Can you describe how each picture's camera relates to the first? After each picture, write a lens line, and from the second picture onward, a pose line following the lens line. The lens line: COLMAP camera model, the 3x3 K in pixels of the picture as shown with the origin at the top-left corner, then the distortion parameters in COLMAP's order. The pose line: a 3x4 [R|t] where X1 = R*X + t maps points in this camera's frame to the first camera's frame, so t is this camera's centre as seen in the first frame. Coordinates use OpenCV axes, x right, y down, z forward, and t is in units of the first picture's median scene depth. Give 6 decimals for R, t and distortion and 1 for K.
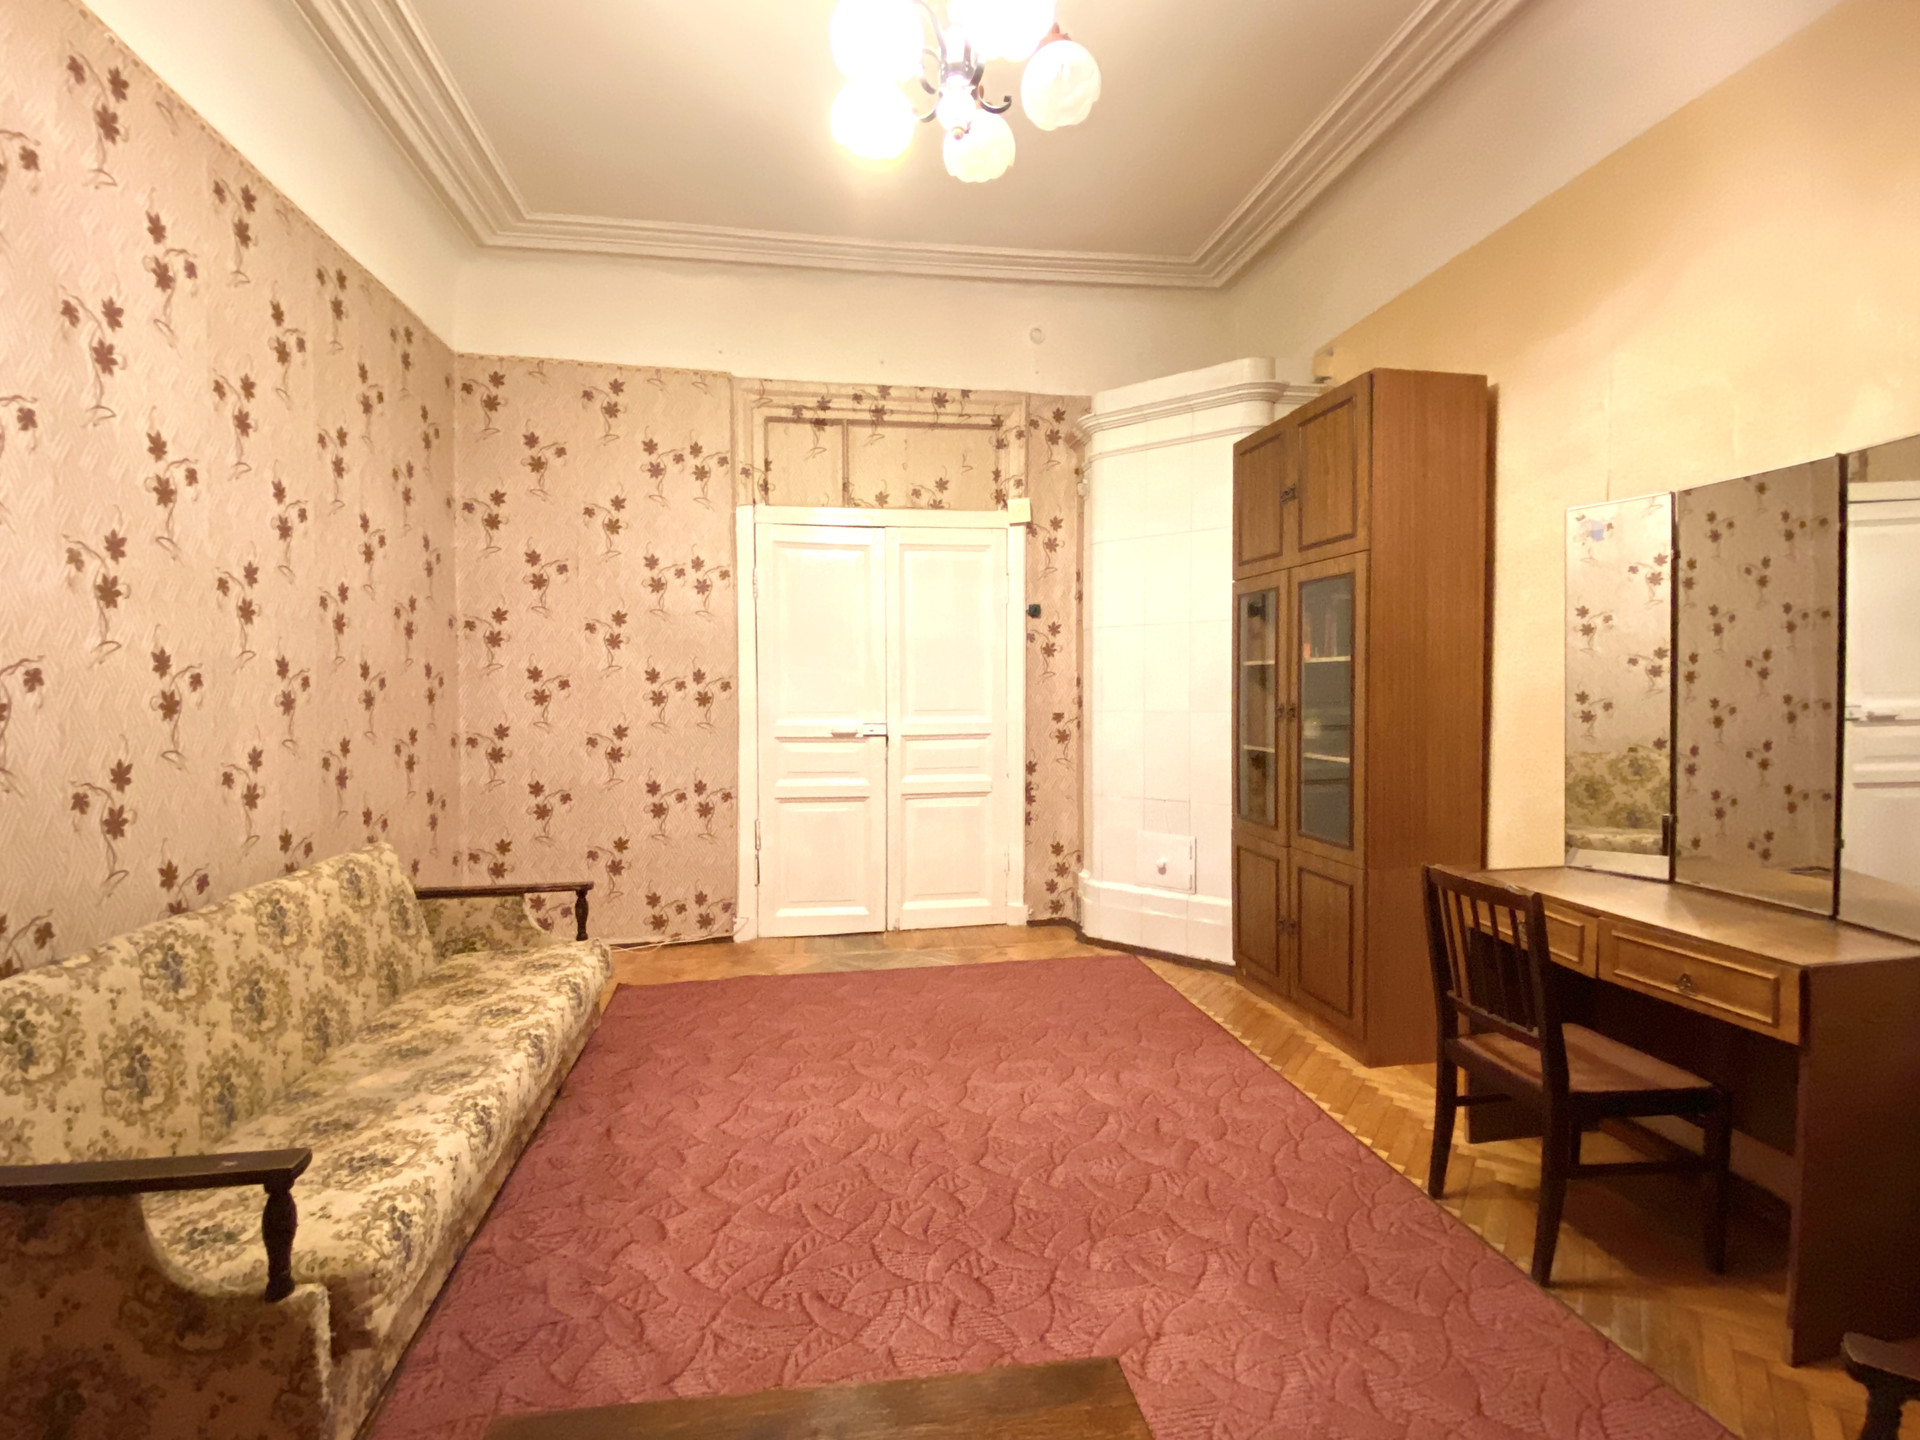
lens RADIAL K [[888.8, 0, 956.8], [0, 888.8, 713.9], [0, 0, 1]] dist [0.092036, -0.084351]
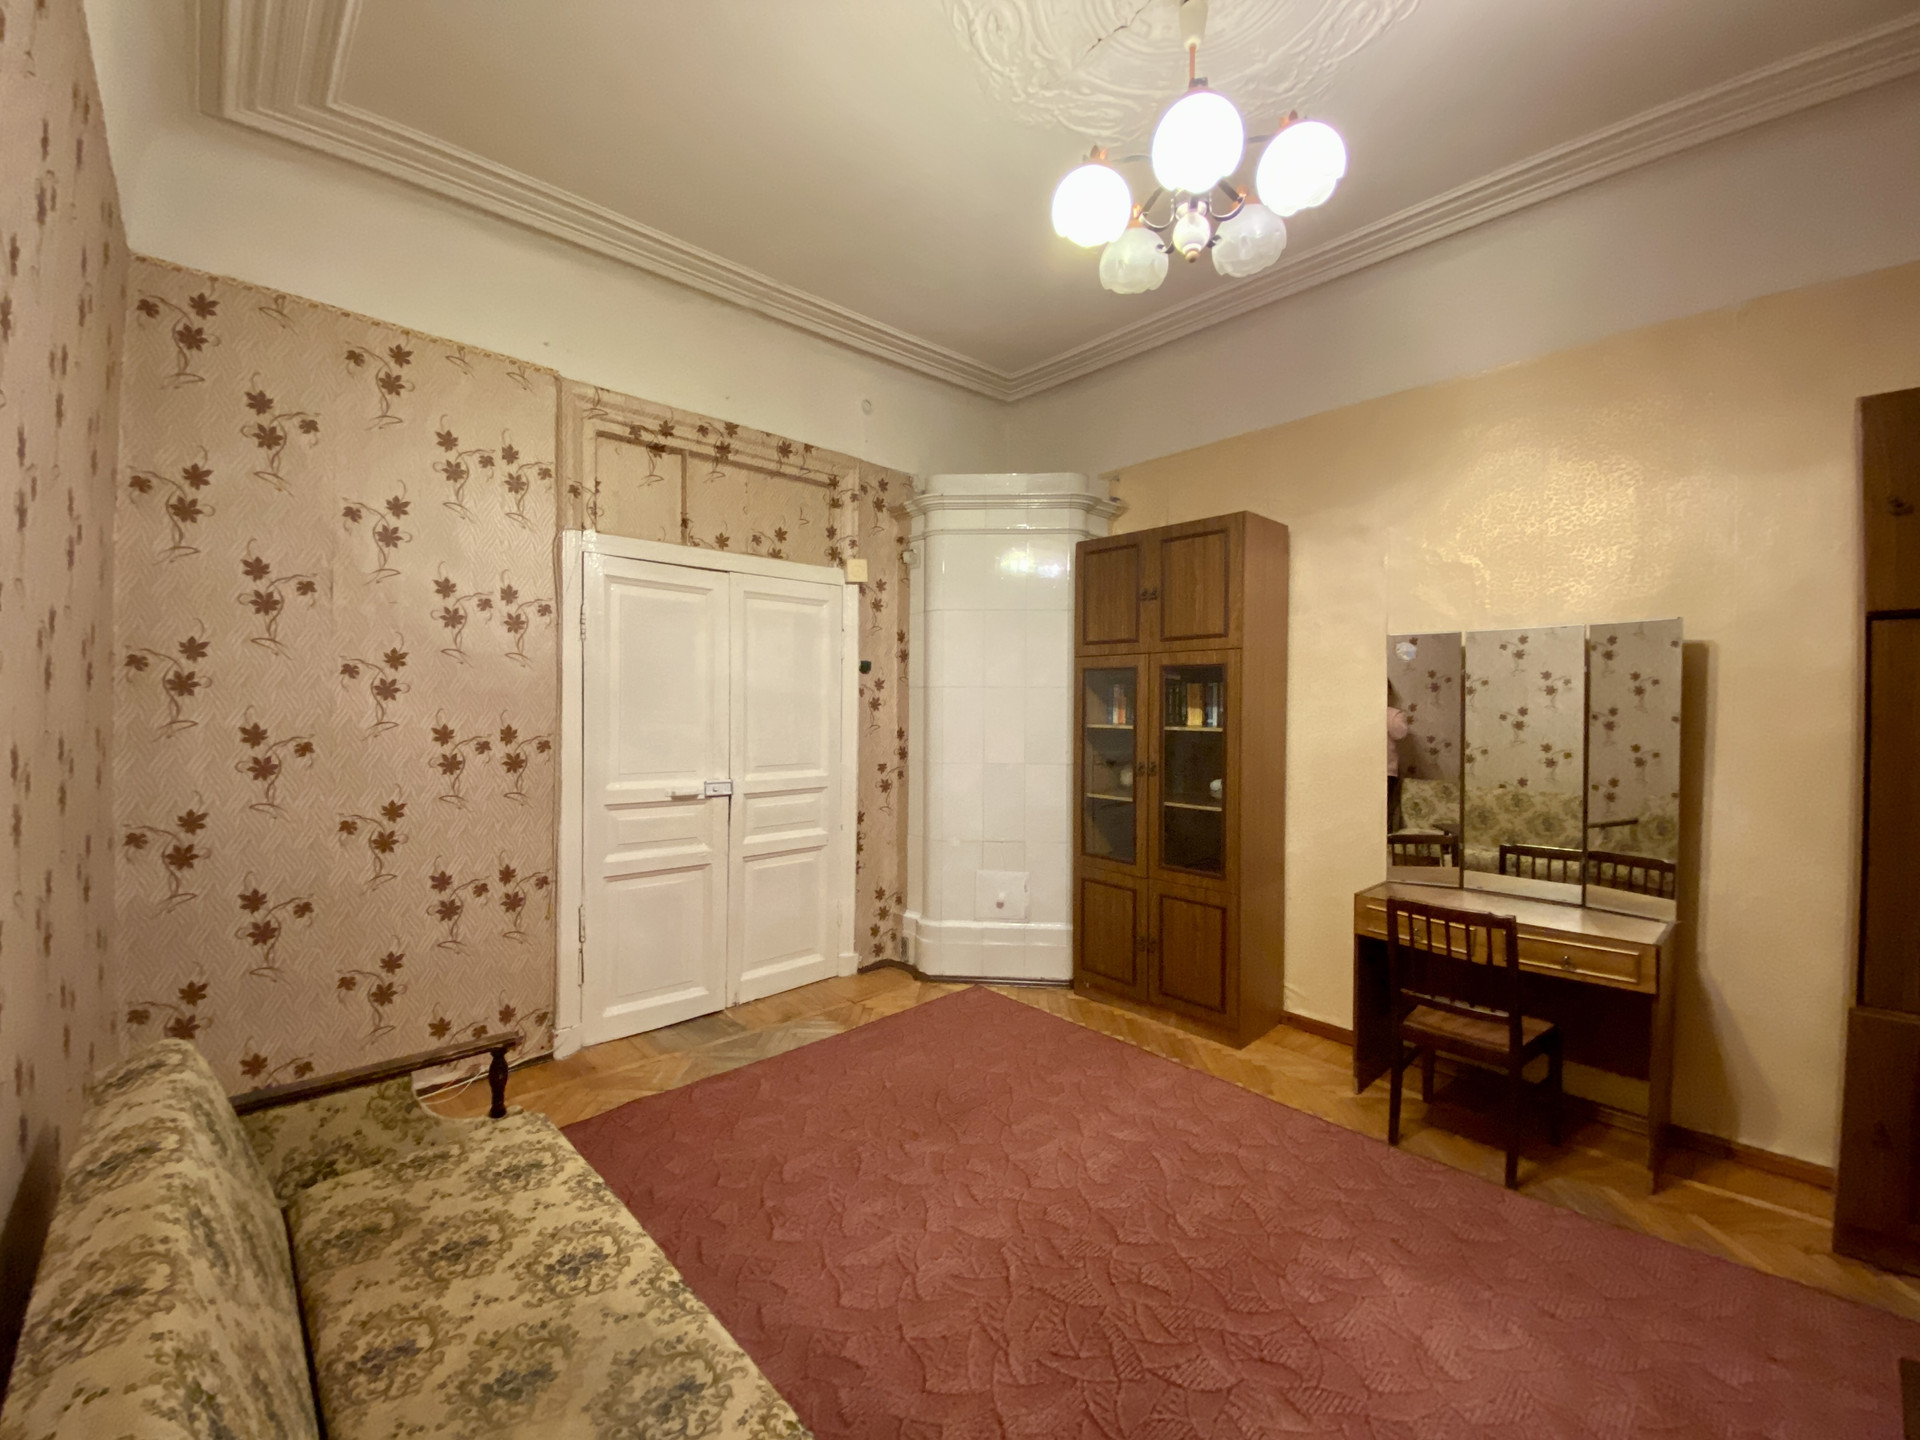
lens RADIAL K [[781.2, 0, 964.4], [0, 781.2, 715.2], [0, 0, 1]] dist [0.034590, -0.027943]
pose [[0.831540, 0.006257, 0.555430, -0.340728], [0.004933, 0.999814, -0.018649, -0.044289], [-0.555443, 0.018247, 0.831354, 0.189755]]
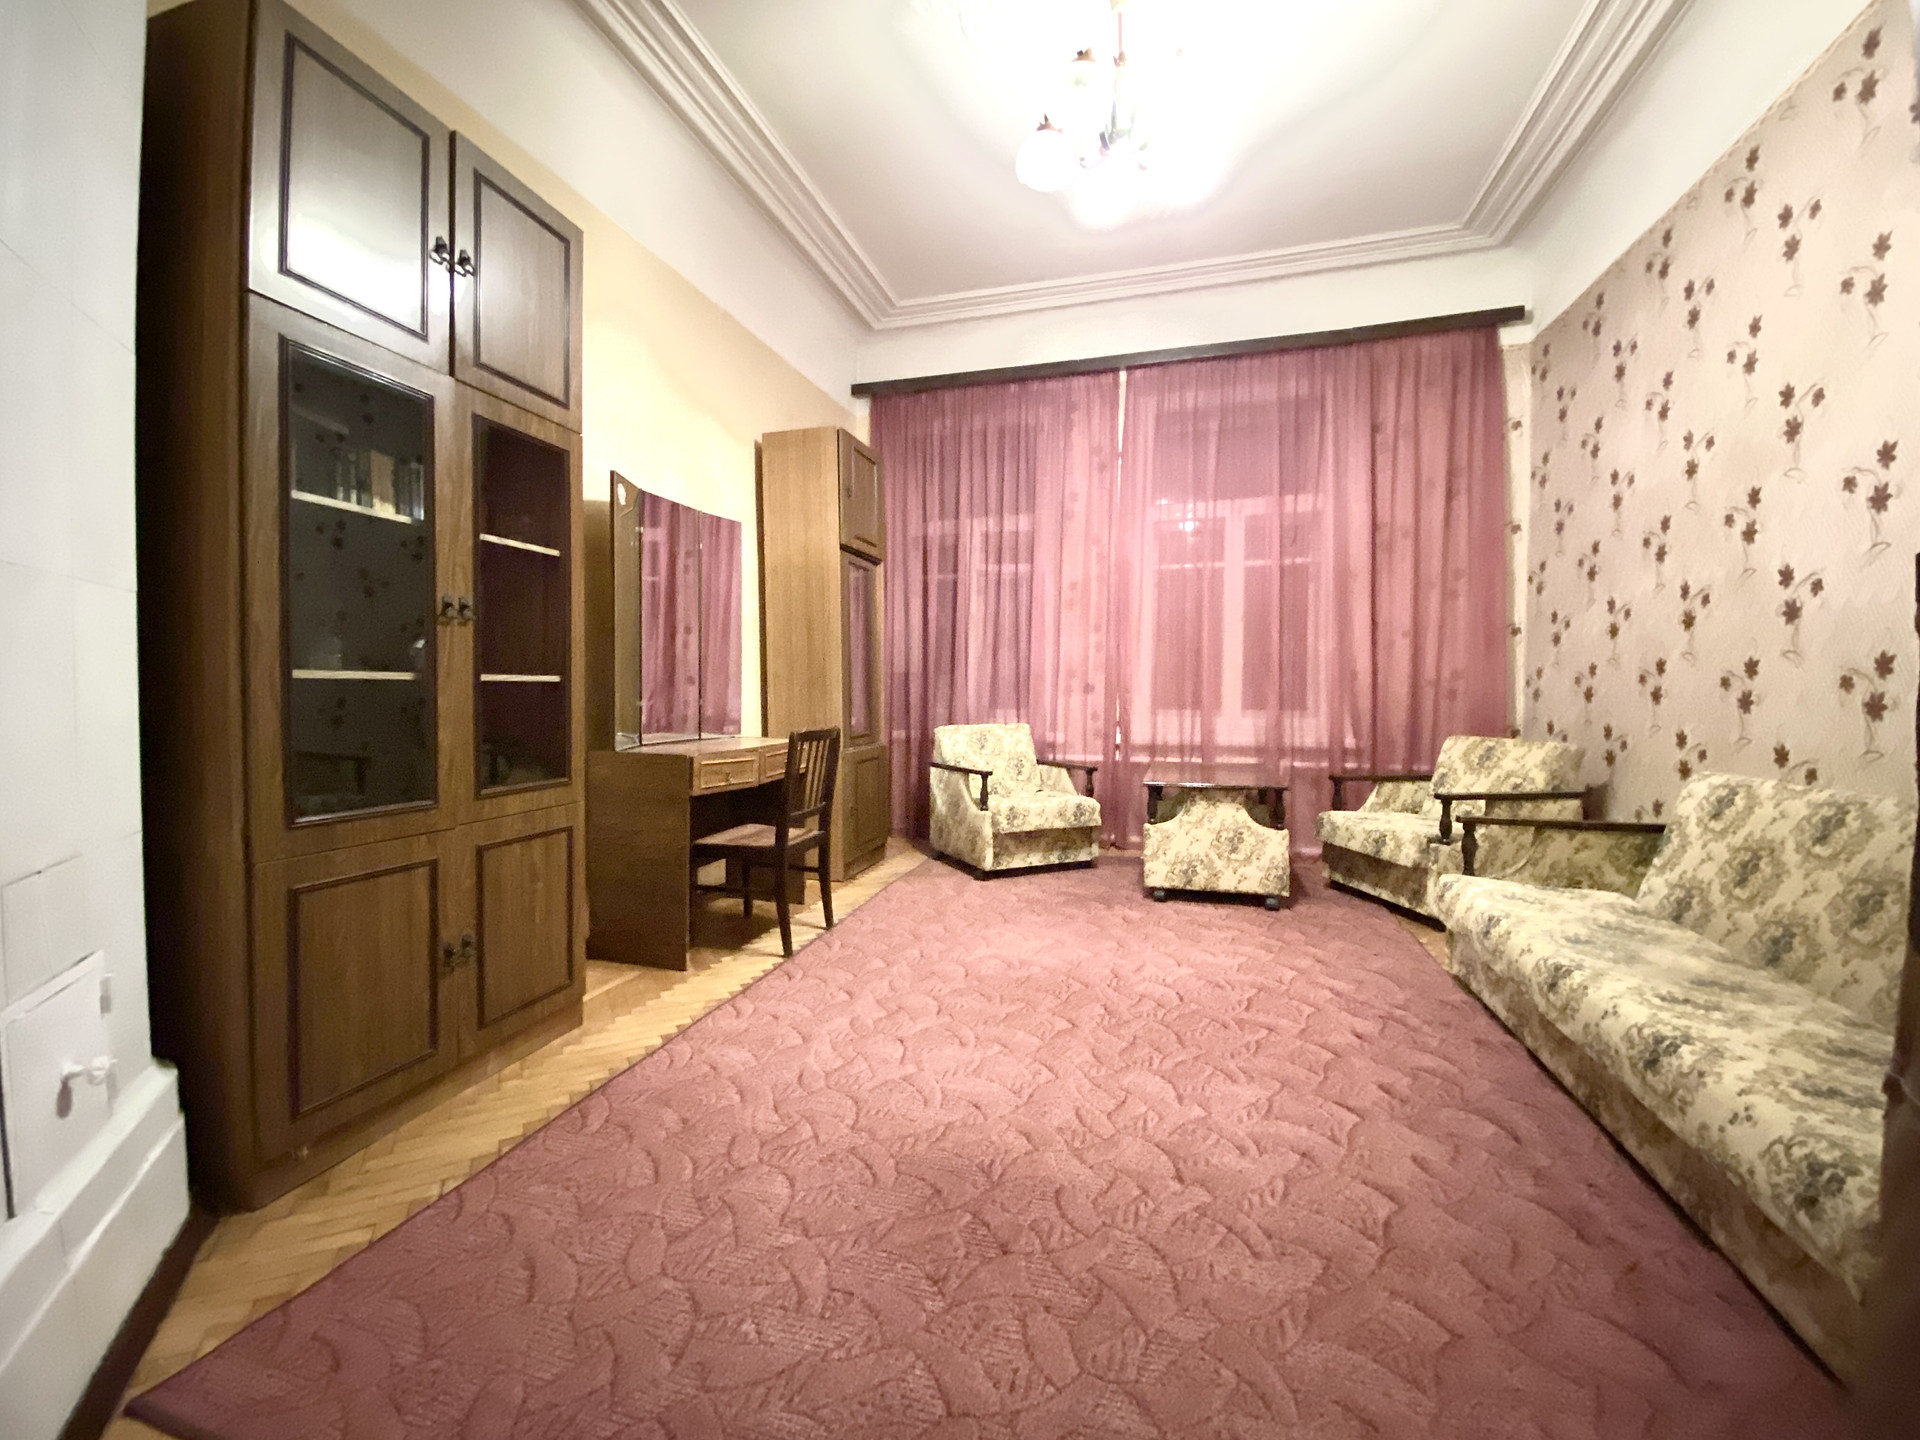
lens RADIAL K [[776.3, 0, 954.8], [0, 776.3, 713.5], [0, 0, 1]] dist [0.016845, -0.017056]
pose [[-0.896894, -0.016678, 0.441931, -0.141889], [0.013788, 0.997748, 0.065636, 0.029605], [-0.442031, 0.064962, -0.894645, 1.033890]]
